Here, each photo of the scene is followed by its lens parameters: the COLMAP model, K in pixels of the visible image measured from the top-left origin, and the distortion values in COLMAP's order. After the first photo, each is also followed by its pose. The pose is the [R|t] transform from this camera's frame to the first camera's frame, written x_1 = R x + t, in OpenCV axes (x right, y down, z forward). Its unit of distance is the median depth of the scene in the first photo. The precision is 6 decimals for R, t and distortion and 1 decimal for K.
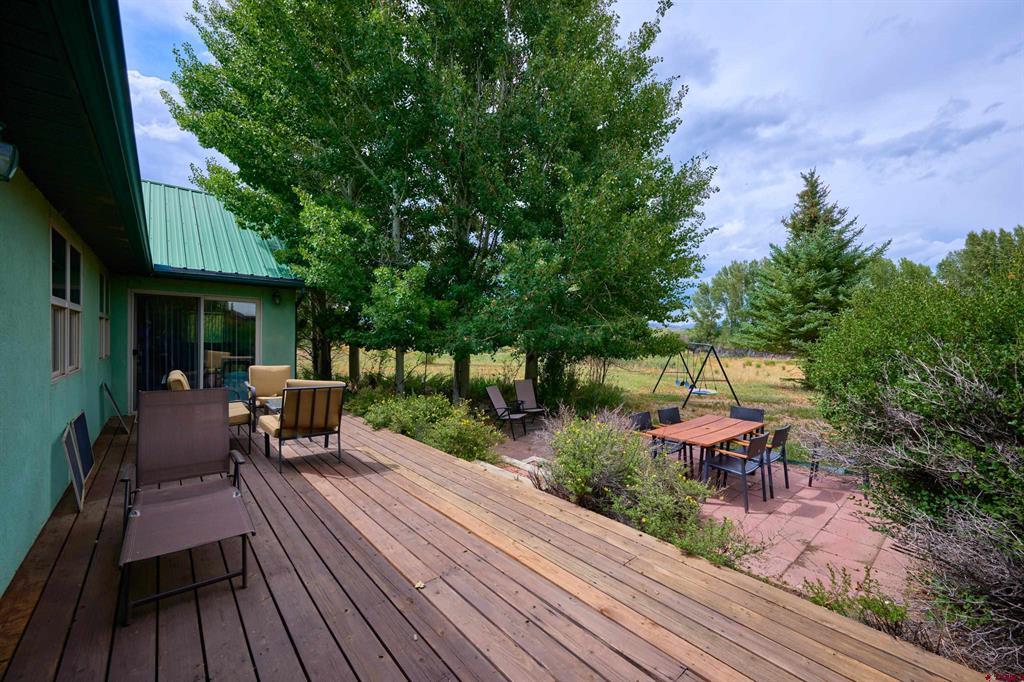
lens RADIAL K [[401.1, 0, 517.2], [0, 401.1, 338.6], [0, 0, 1]] dist [-0.001989, -0.000302]
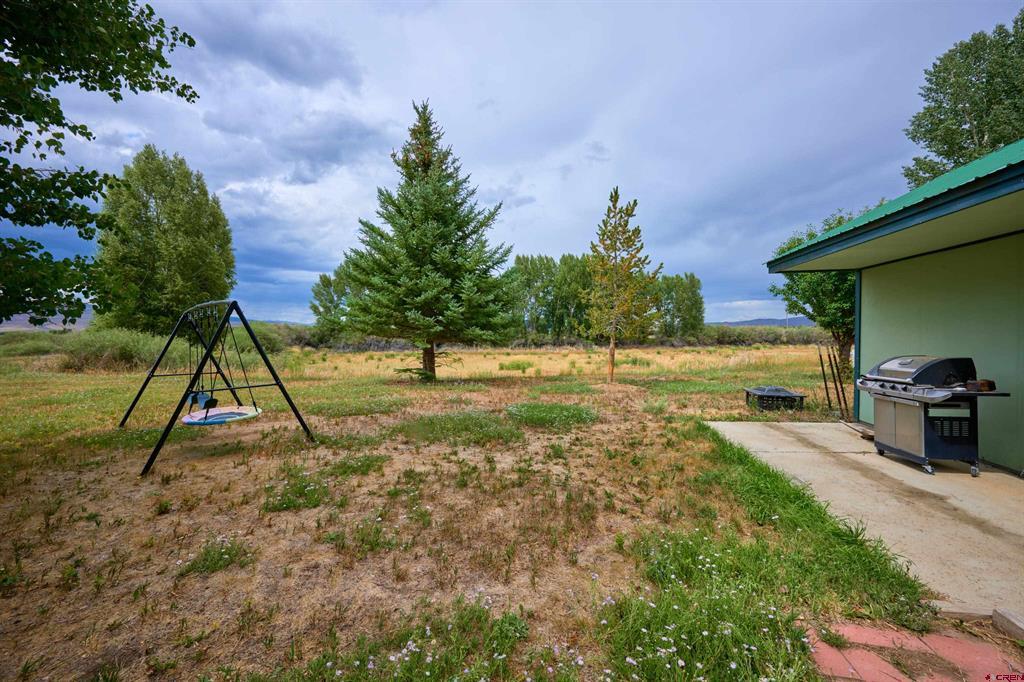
lens RADIAL K [[401.1, 0, 521.1], [0, 401.1, 345.4], [0, 0, 1]] dist [-0.001989, -0.000302]
pose [[0.641063, -0.031801, 0.766829, 0.248324], [0.015444, 0.999473, 0.028538, 0.037769], [-0.767333, -0.006452, 0.641217, 0.359878]]
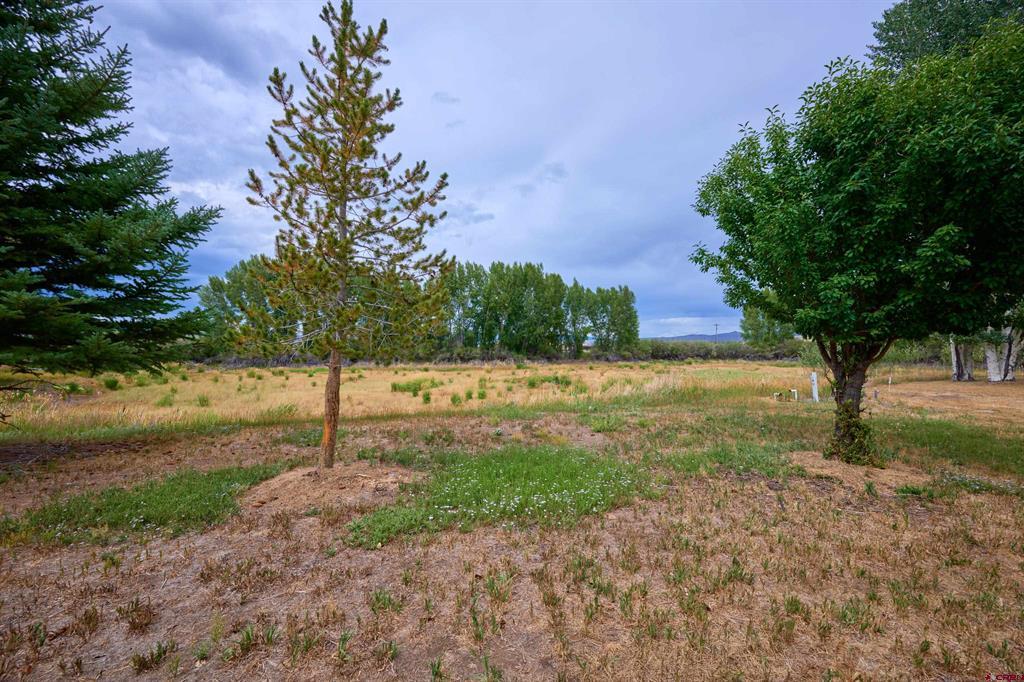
lens RADIAL K [[401.1, 0, 522.7], [0, 401.1, 347.6], [0, 0, 1]] dist [-0.001989, -0.000302]
pose [[0.531070, -0.007118, 0.847298, 0.725249], [0.010575, 0.999943, 0.001773, 0.041407], [-0.847262, 0.008019, 0.531114, 0.422335]]
